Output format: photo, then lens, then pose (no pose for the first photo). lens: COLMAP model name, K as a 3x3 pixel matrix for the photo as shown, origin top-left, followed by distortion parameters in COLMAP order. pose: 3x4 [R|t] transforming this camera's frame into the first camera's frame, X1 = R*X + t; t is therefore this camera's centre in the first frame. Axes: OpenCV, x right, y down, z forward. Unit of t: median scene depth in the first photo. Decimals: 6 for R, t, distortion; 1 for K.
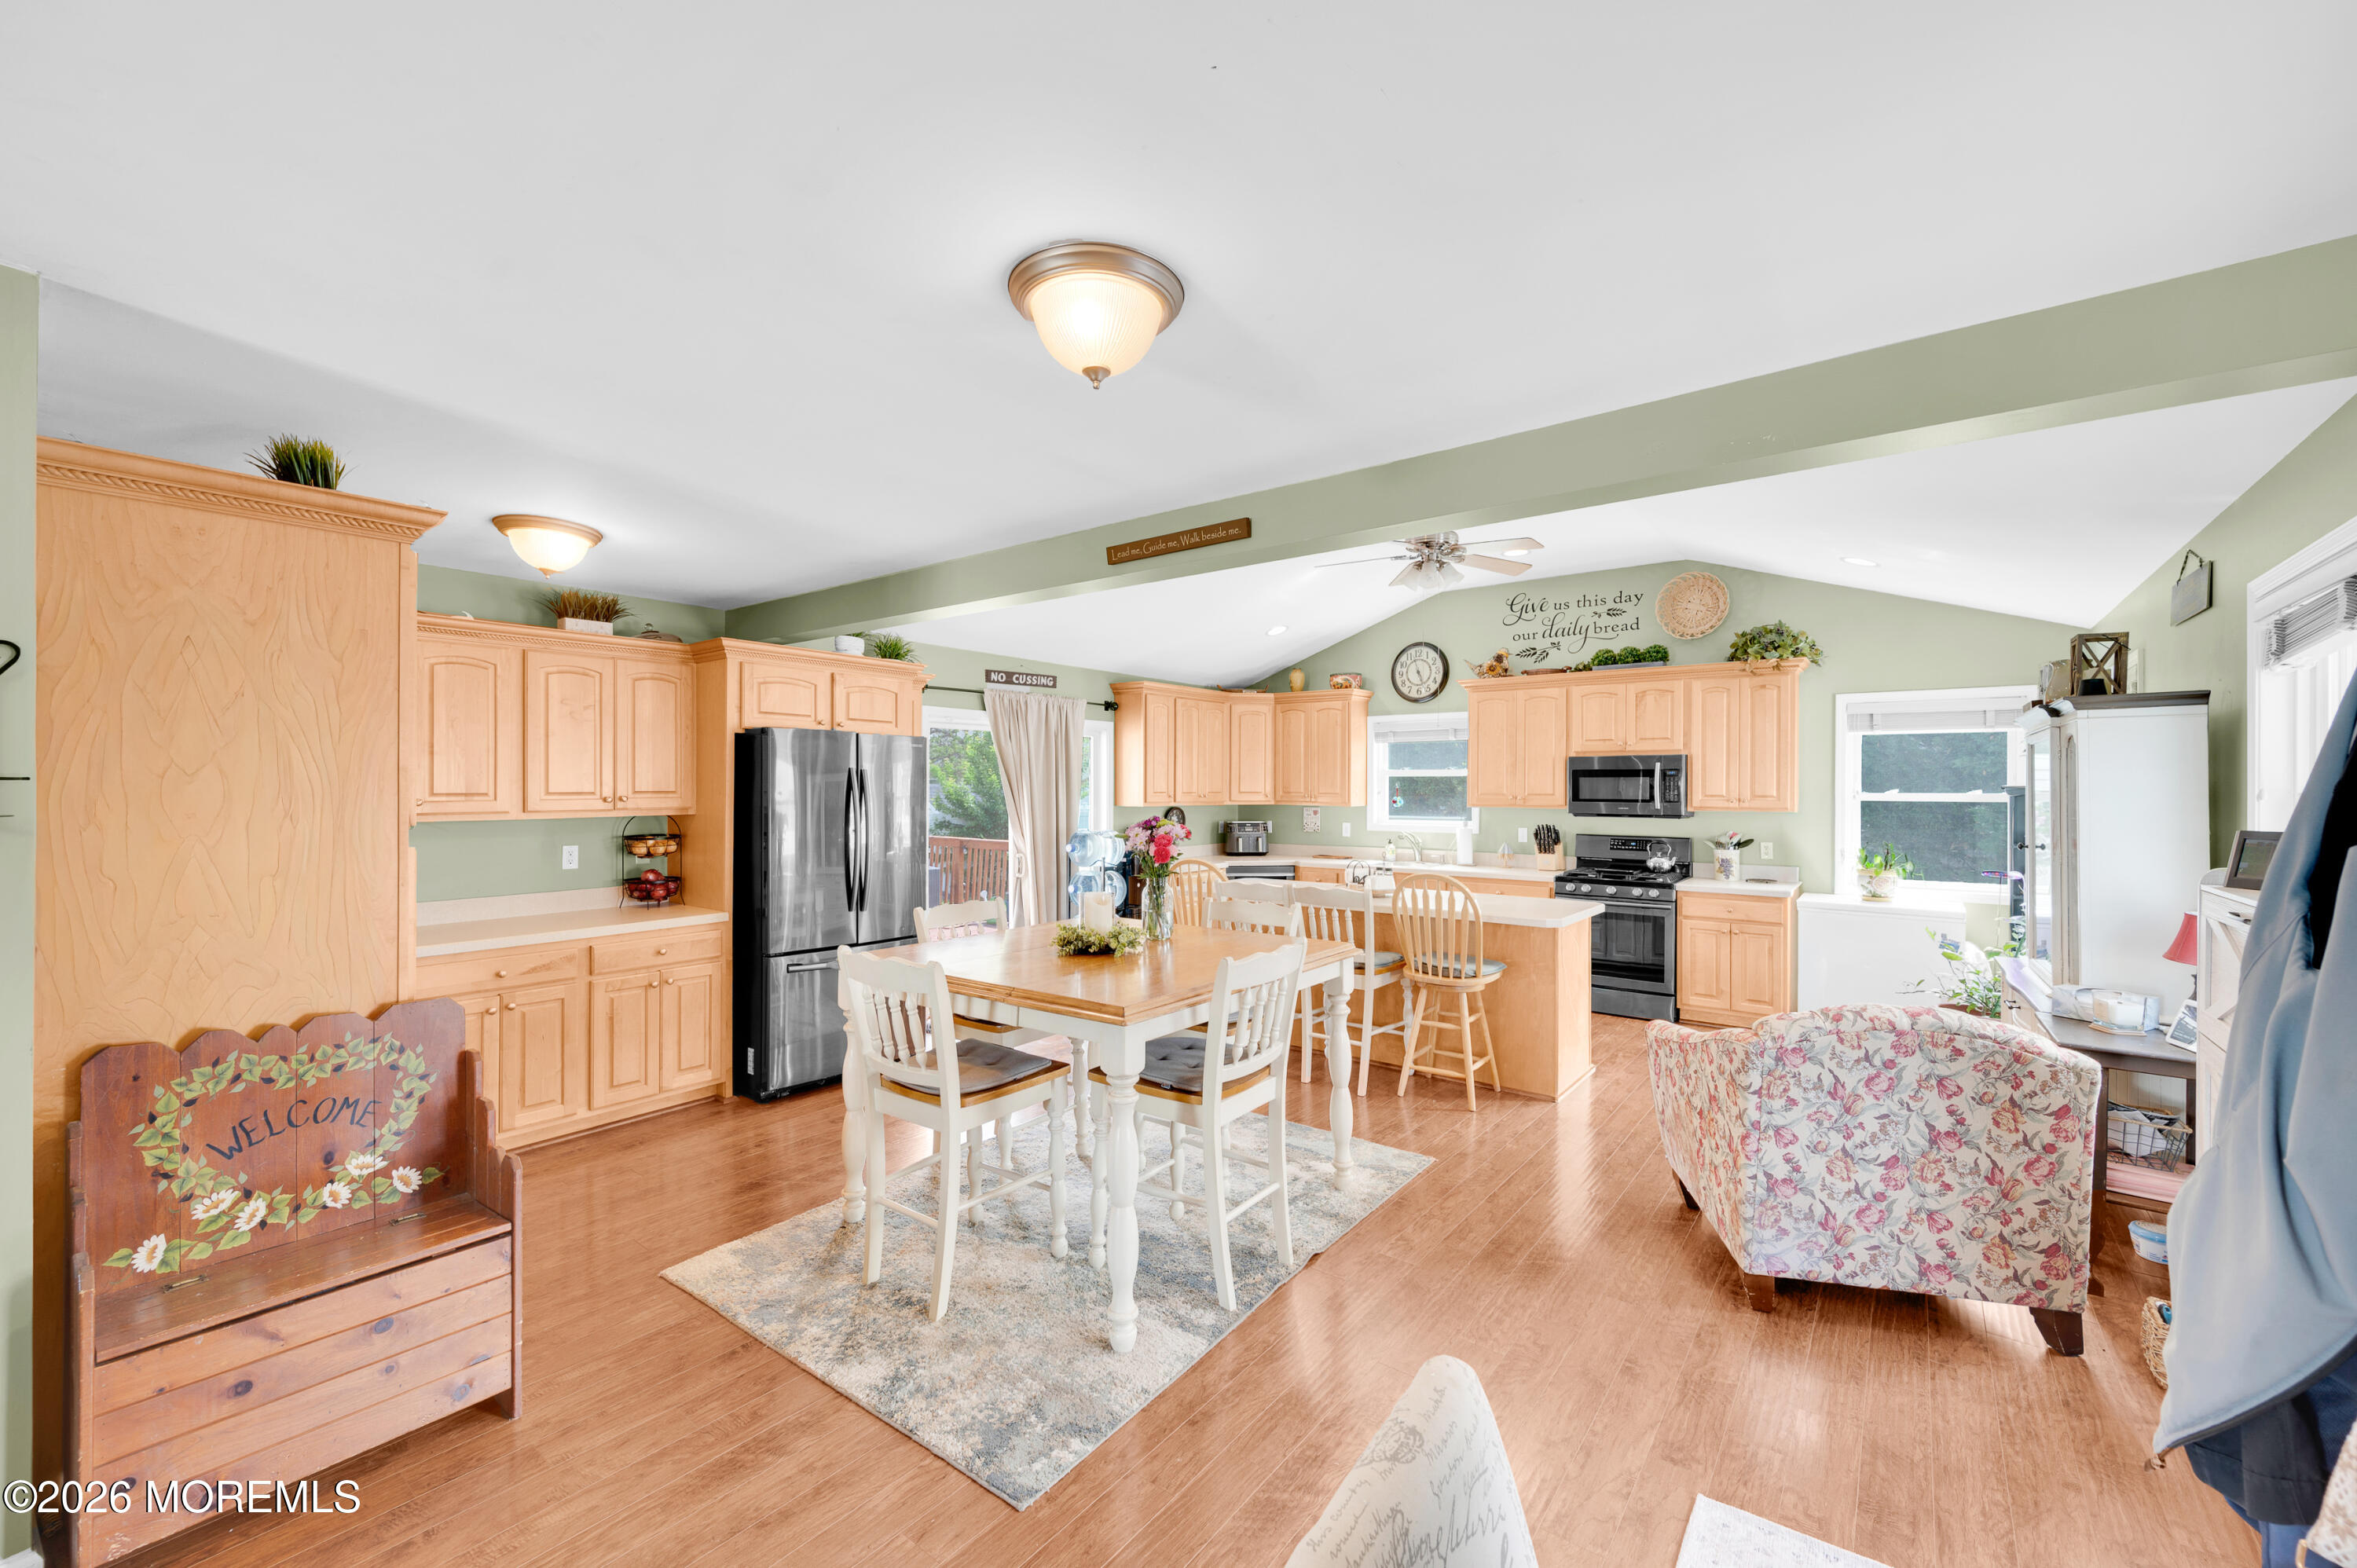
lens RADIAL K [[916.0, 0, 1186.5], [0, 916.0, 786.4], [0, 0, 1]] dist [0.000072, -0.000520]
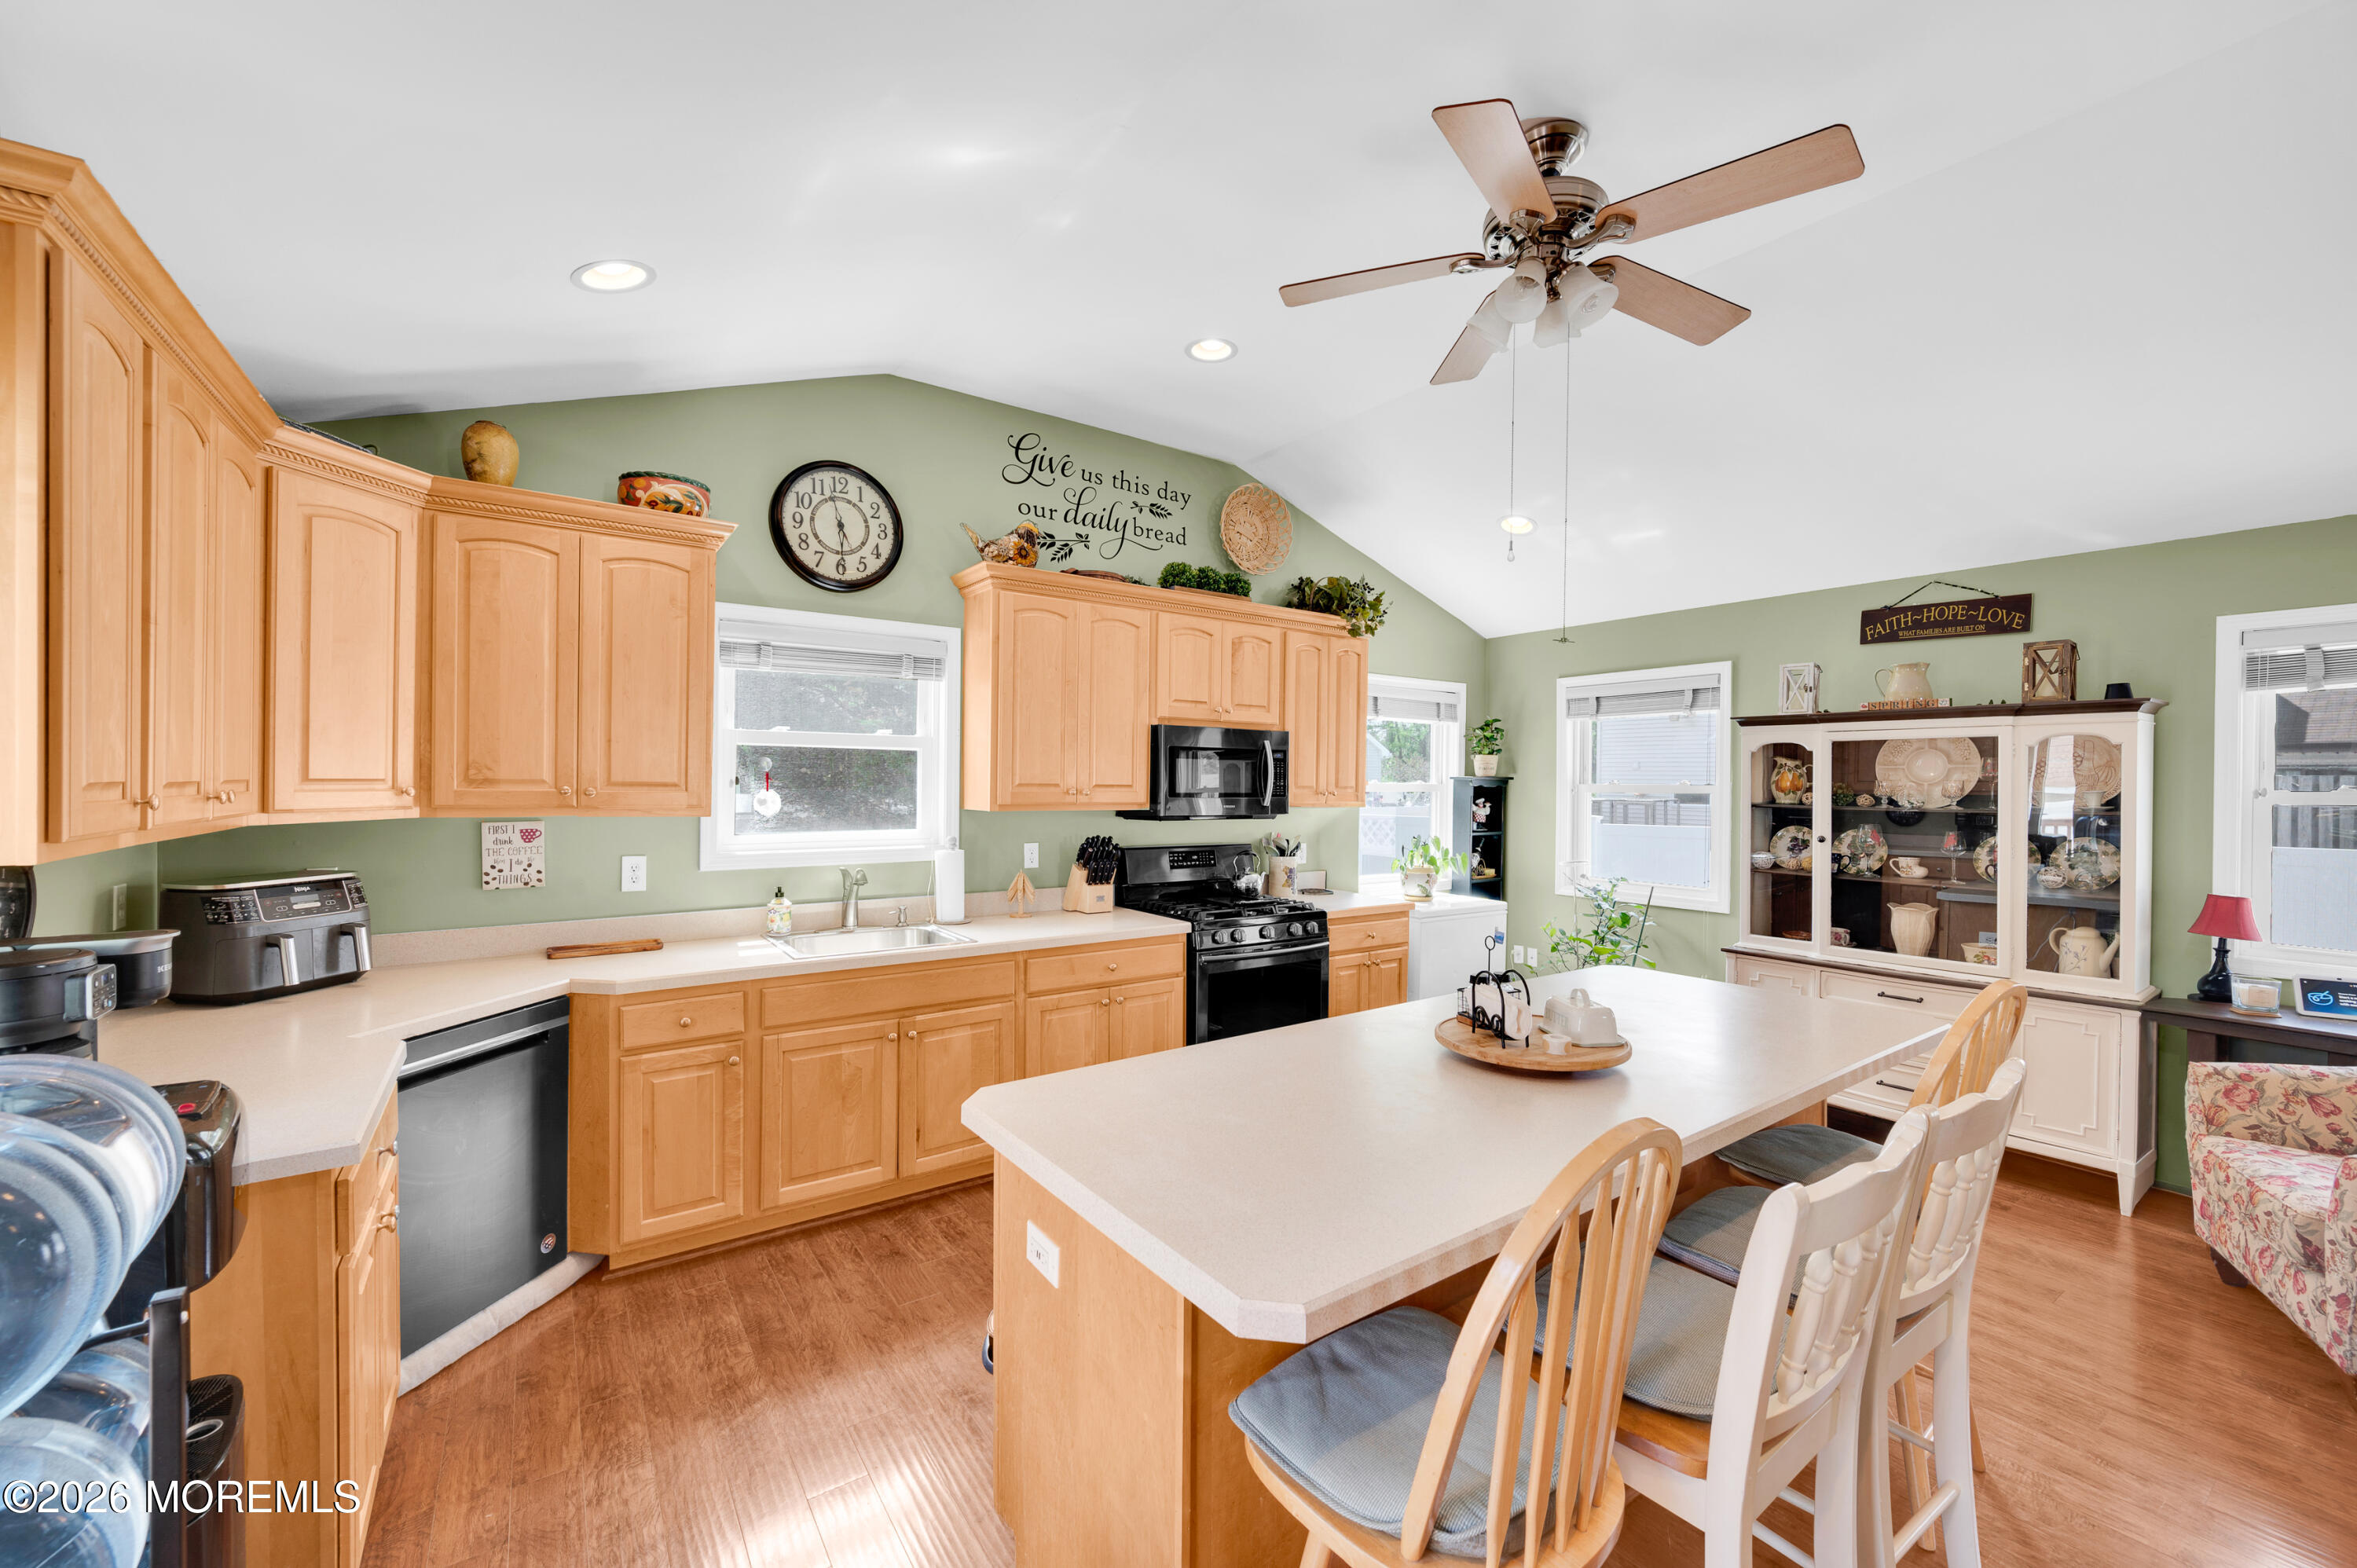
lens RADIAL K [[918.8, 0, 1155.9], [0, 918.8, 781.0], [0, 0, 1]] dist [-0.000553, -0.000163]
pose [[0.297551, -0.001805, 0.954704, -0.184508], [-0.011550, 0.999918, 0.005490, 0.002386], [-0.954636, -0.012660, 0.297506, 0.871747]]
